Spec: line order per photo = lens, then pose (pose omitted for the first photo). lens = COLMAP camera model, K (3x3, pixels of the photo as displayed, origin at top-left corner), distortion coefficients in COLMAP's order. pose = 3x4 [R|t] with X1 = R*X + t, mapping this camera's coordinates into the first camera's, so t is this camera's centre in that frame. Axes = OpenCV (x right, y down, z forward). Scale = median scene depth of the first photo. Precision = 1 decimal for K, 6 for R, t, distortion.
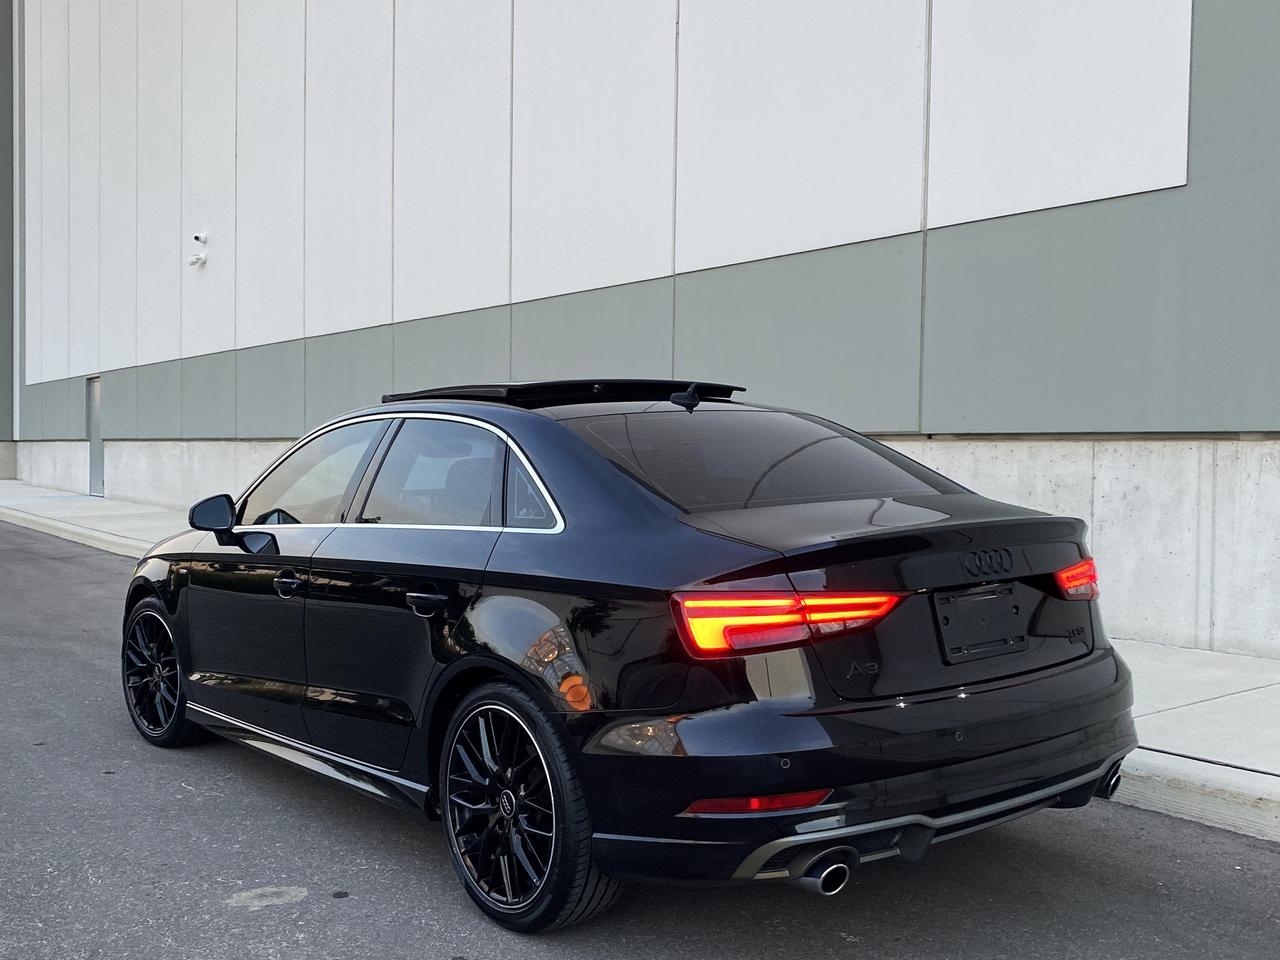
lens RADIAL K [[1314.1, 0, 631.3], [0, 1314.1, 489.8], [0, 0, 1]] dist [0.010886, 0.000000]
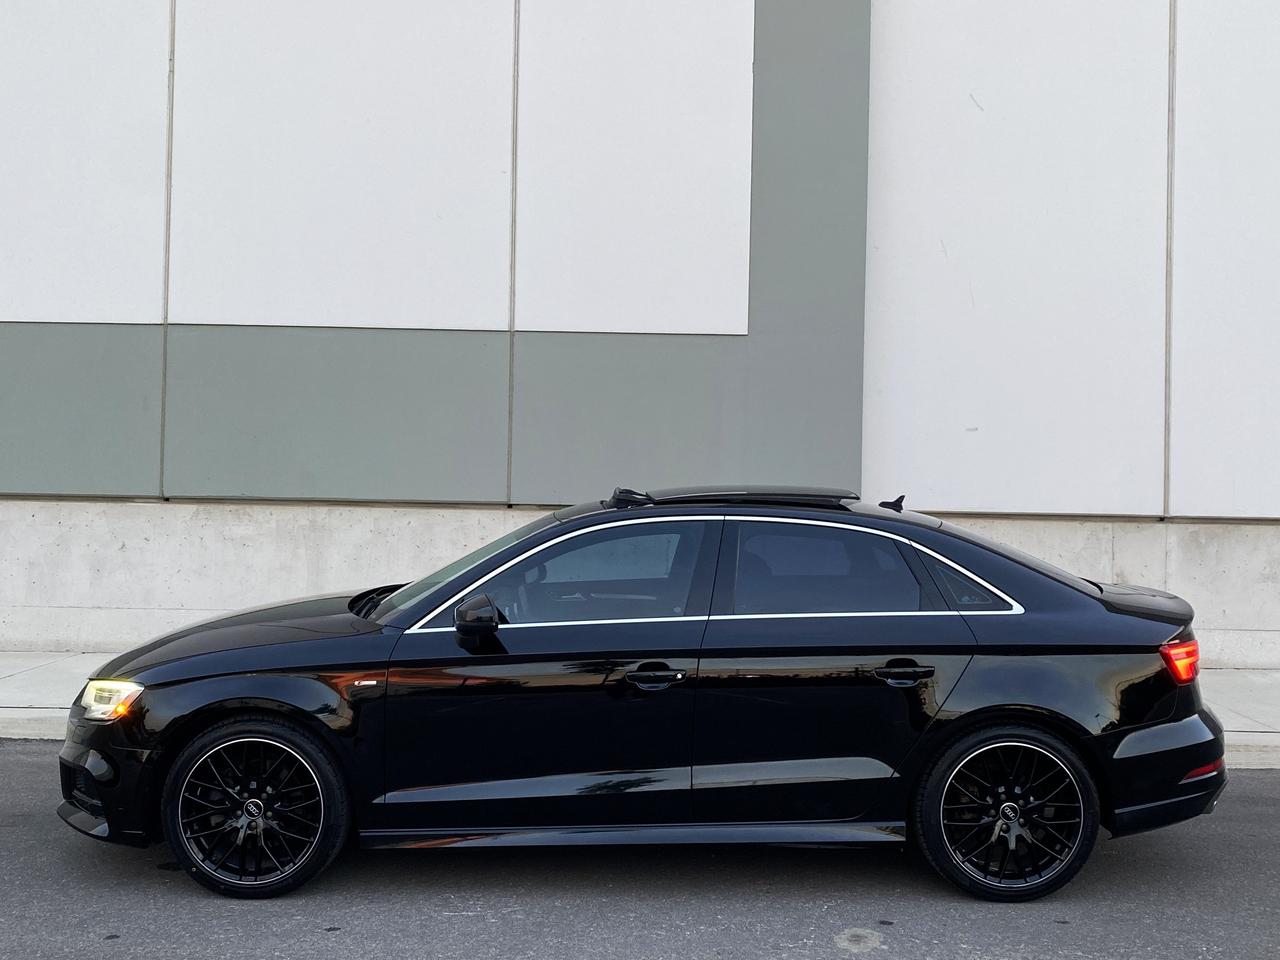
lens RADIAL K [[1314.1, 0, 640.2], [0, 1314.1, 489.8], [0, 0, 1]] dist [0.010886, 0.000000]
pose [[0.608994, 0.004844, 0.793160, -1.193176], [0.013118, 0.999783, -0.016178, -0.068068], [-0.793066, 0.020257, 0.608799, 0.389316]]
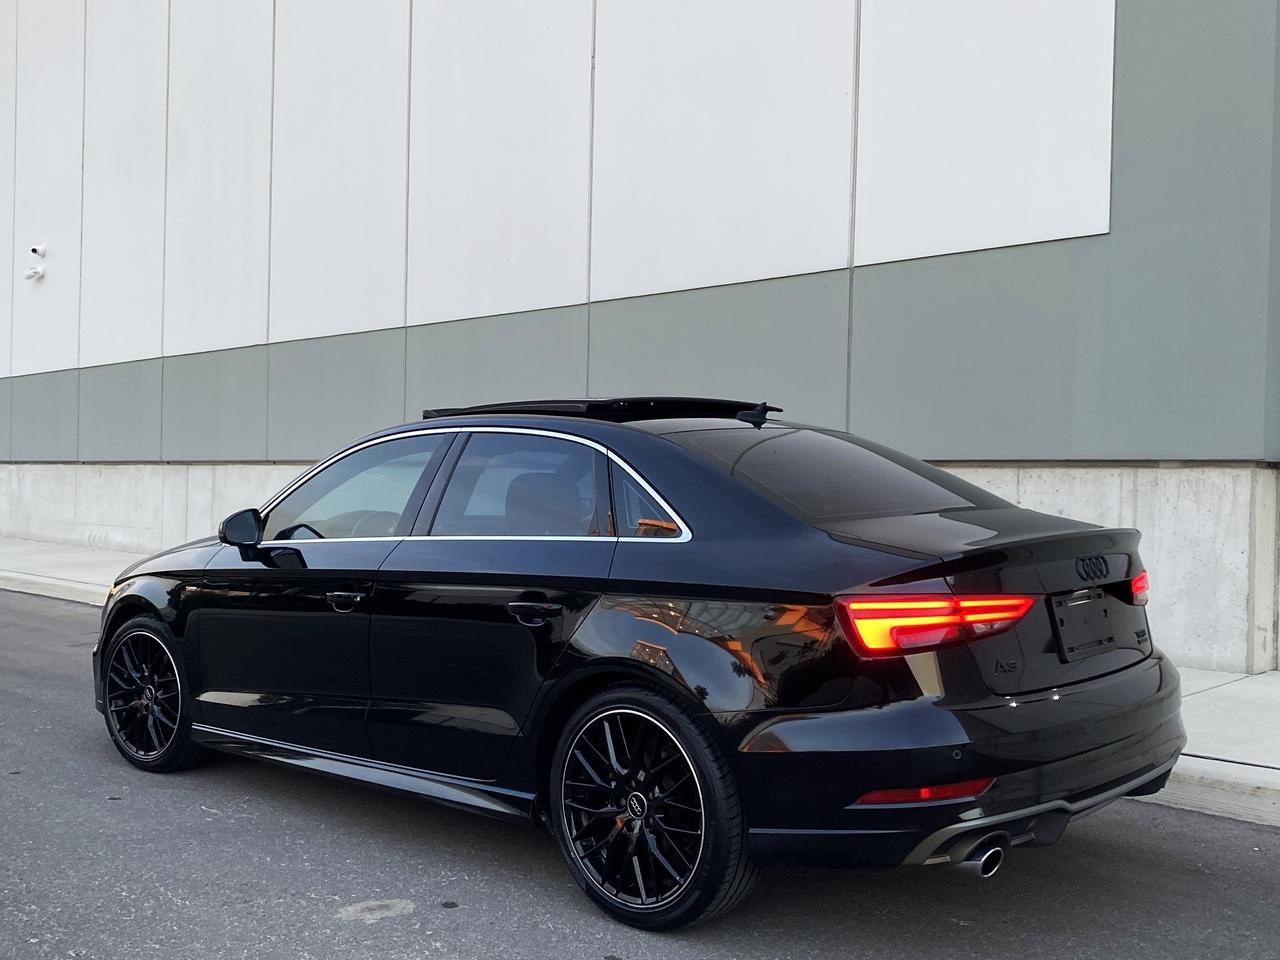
lens RADIAL K [[1314.1, 0, 626.5], [0, 1314.1, 492.2], [0, 0, 1]] dist [0.010886, 0.000000]
pose [[0.987917, 0.007896, 0.154785, -0.221549], [-0.004384, 0.999725, -0.023016, 0.014951], [-0.154924, 0.022059, 0.987680, -0.013780]]
